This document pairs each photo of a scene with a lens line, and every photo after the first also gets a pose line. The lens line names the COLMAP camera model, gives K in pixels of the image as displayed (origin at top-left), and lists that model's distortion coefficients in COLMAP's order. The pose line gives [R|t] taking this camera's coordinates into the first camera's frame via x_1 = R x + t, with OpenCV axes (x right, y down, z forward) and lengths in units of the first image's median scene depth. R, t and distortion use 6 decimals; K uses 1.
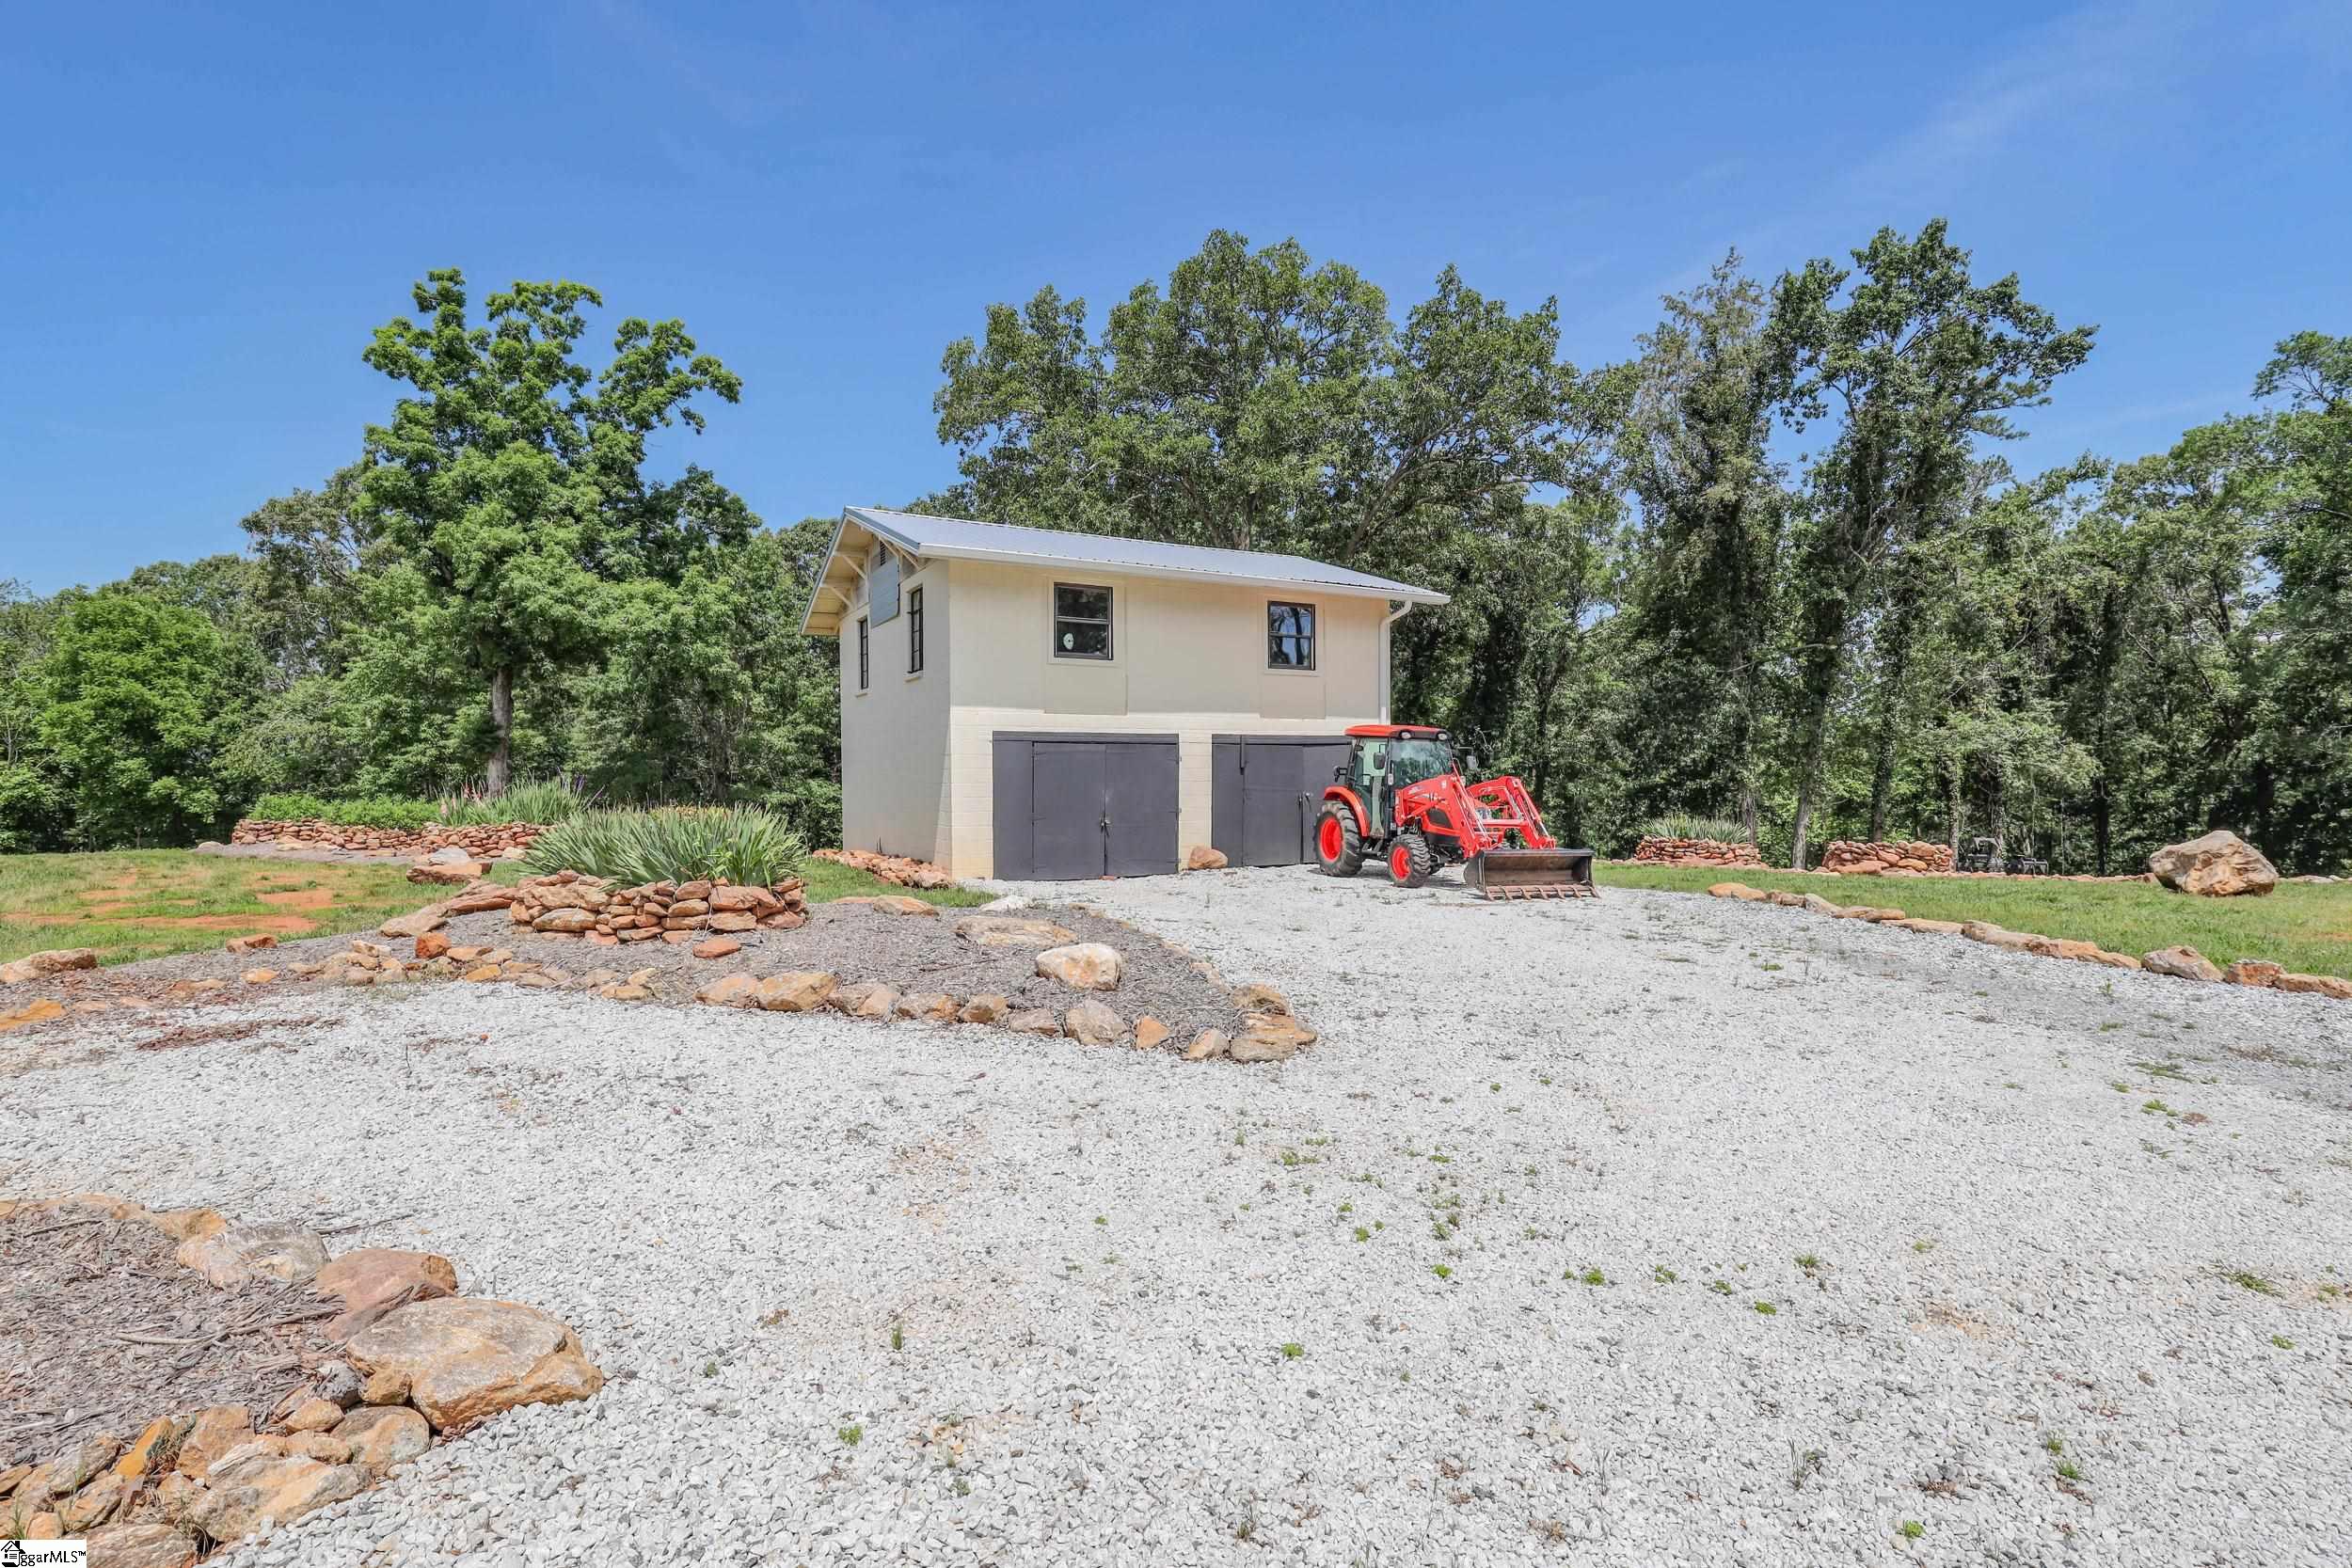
lens RADIAL K [[1087.3, 0, 1196.3], [0, 1087.3, 786.0], [0, 0, 1]] dist [-0.035508, 0.008014]
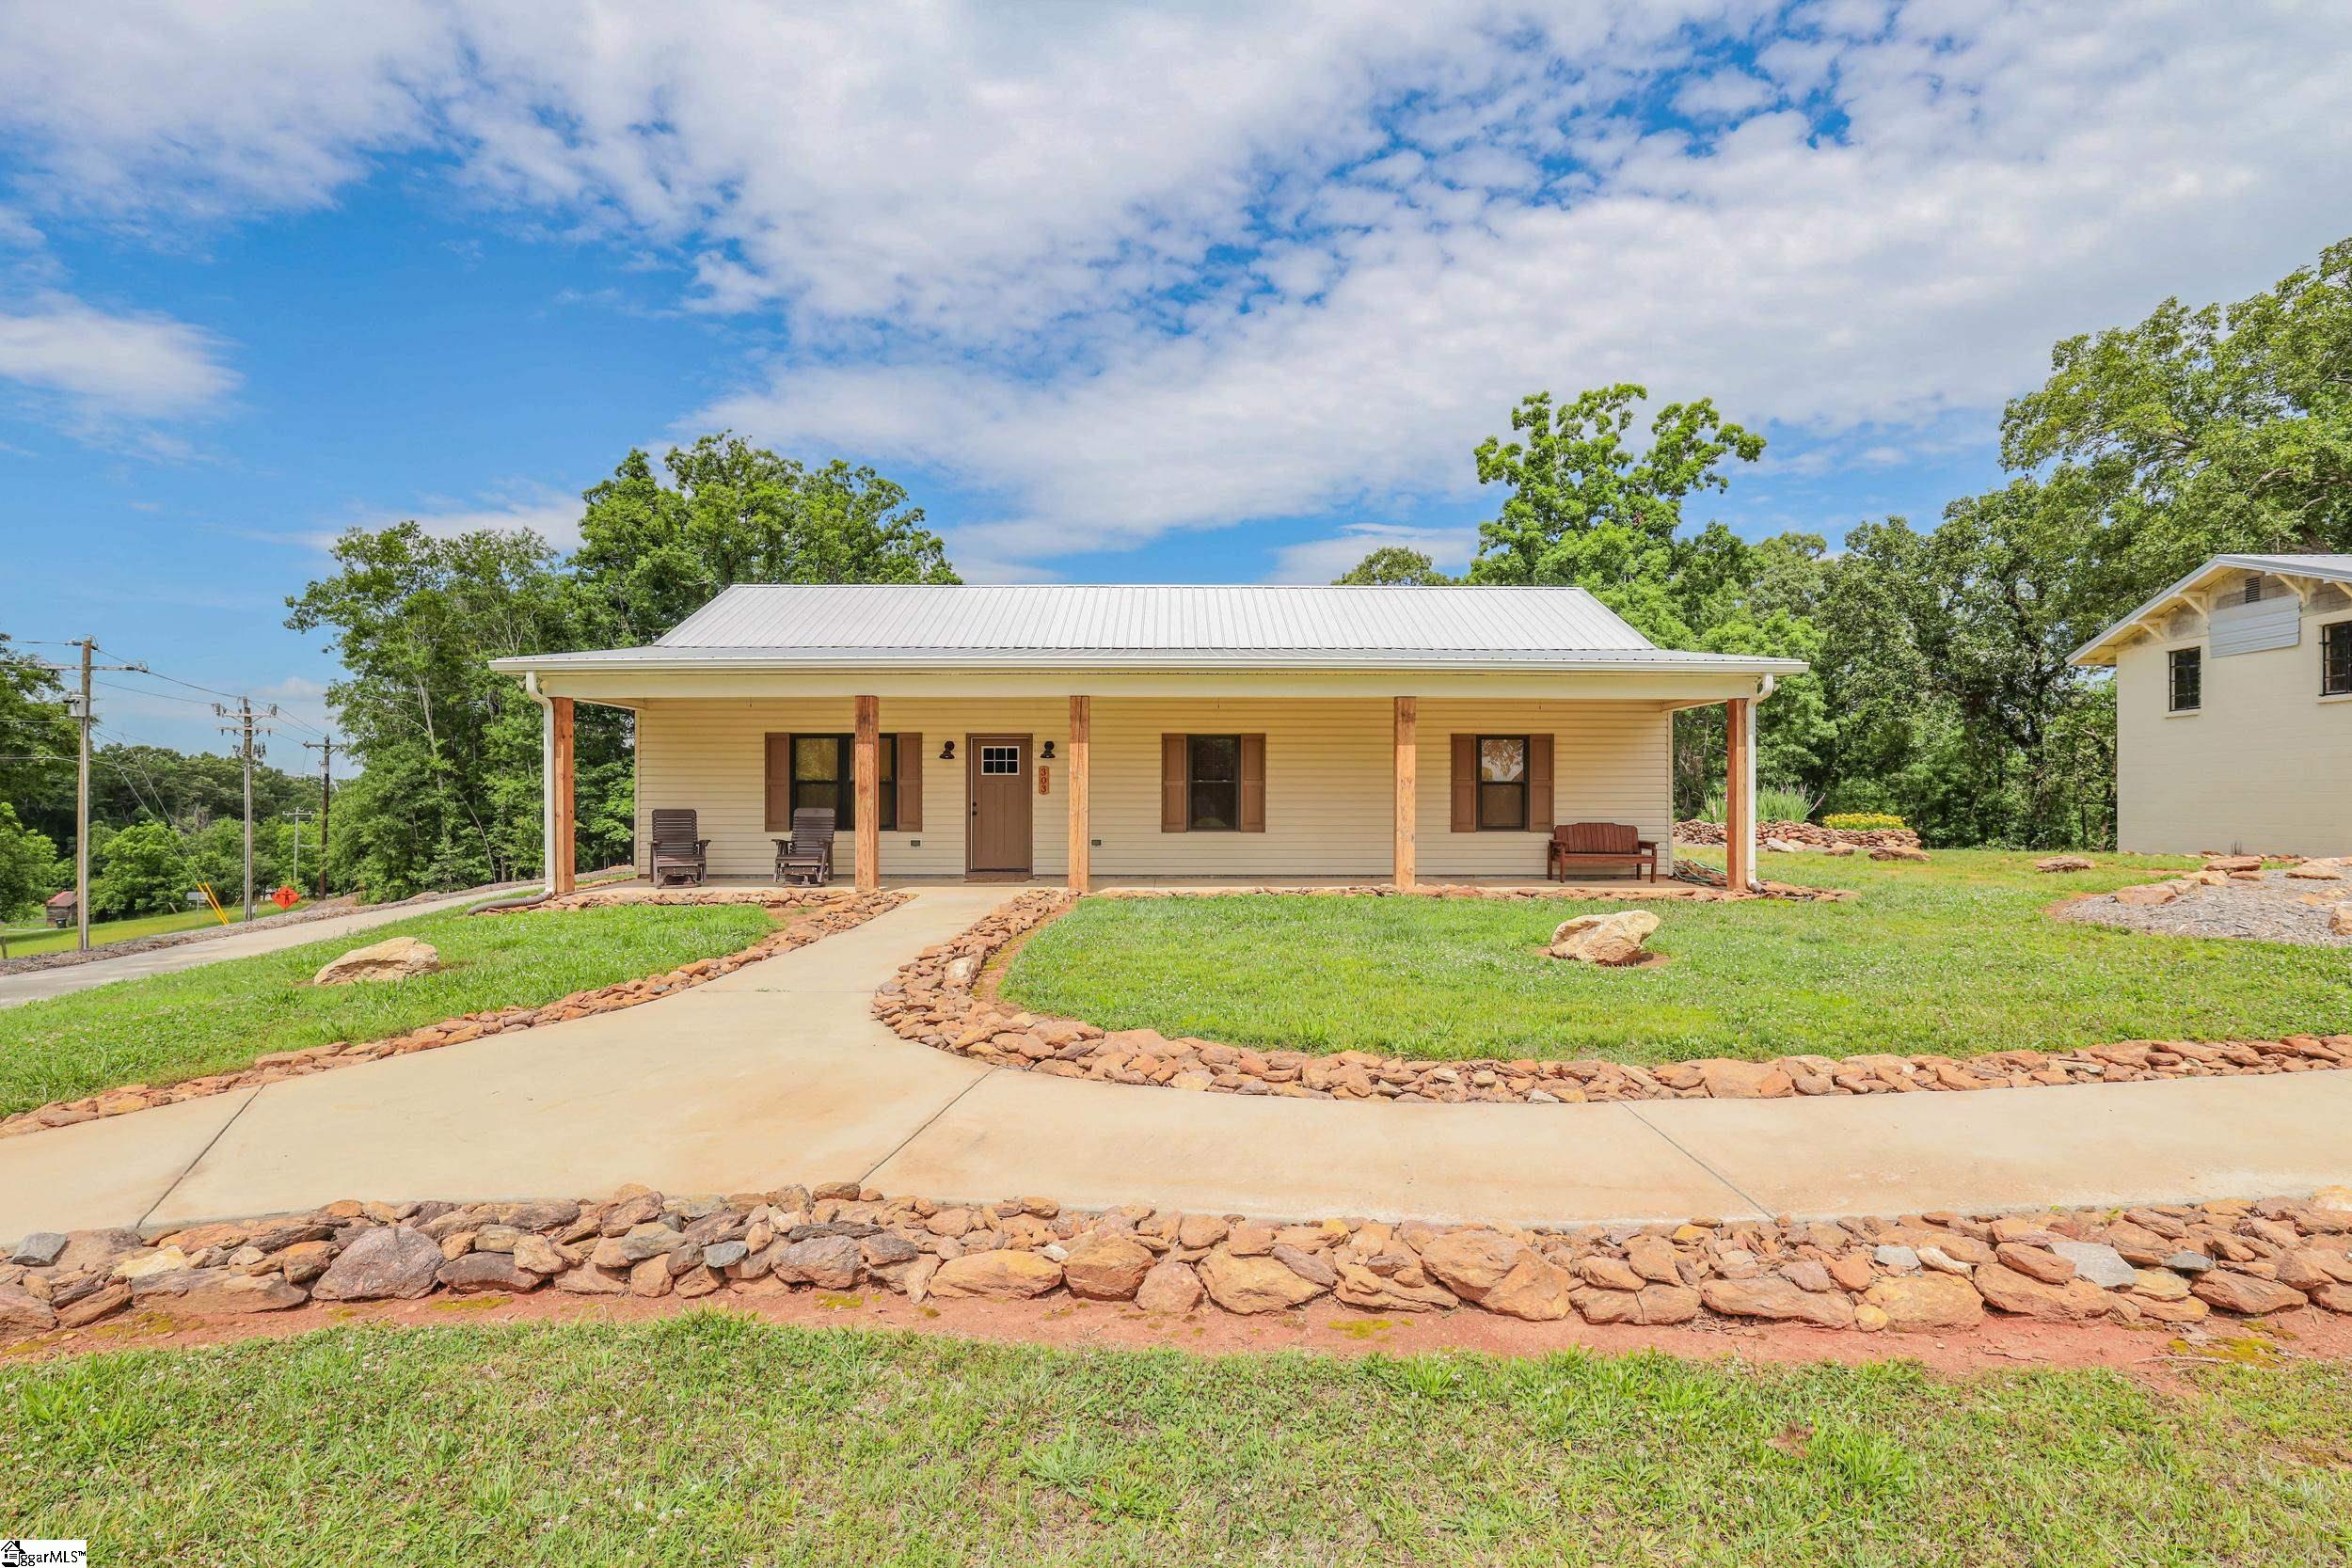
lens RADIAL K [[1087.3, 0, 1185.1], [0, 1087.3, 776.9], [0, 0, 1]] dist [-0.035508, 0.008014]
pose [[0.804810, 0.002222, -0.593529, -0.258796], [-0.018818, 0.999586, -0.021774, 0.012773], [0.593235, 0.028693, 0.804518, -0.273957]]
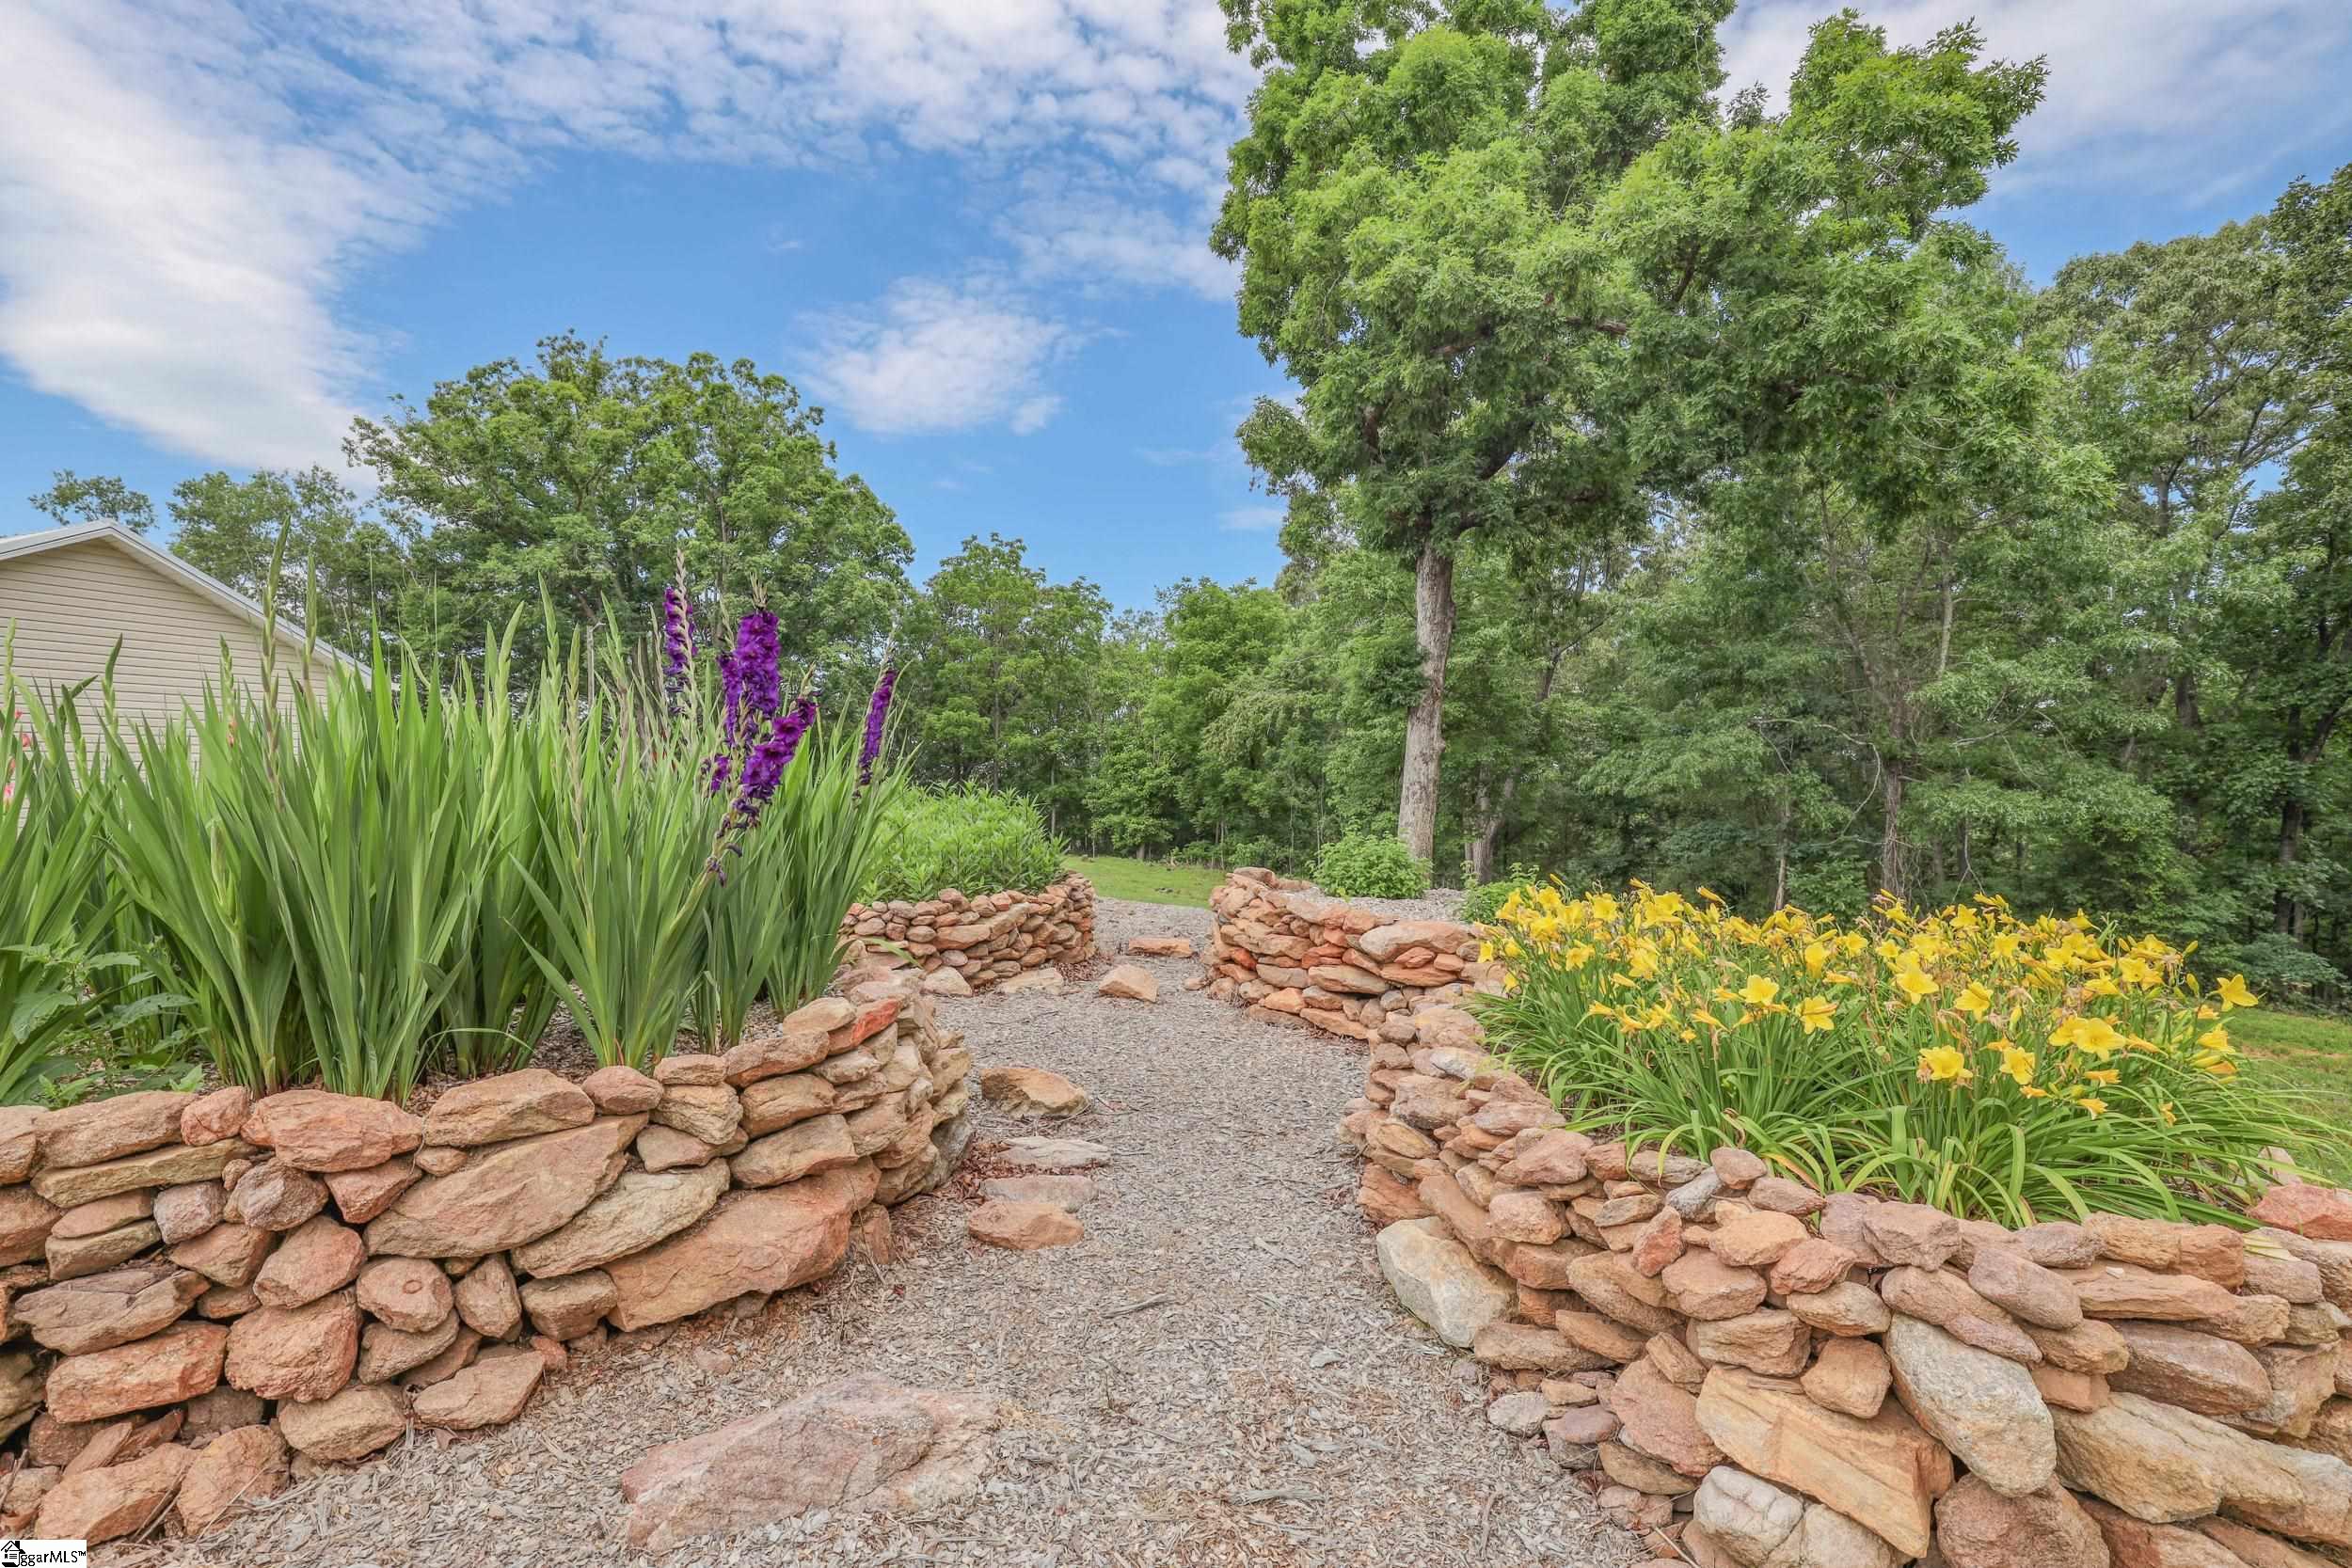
lens RADIAL K [[1087.3, 0, 1159.4], [0, 1087.3, 788.2], [0, 0, 1]] dist [-0.035508, 0.008014]
pose [[0.536791, 0.013699, -0.843604, -0.274521], [-0.016243, 0.999851, 0.005901, 0.006960], [0.843559, 0.010535, 0.536933, 0.604390]]
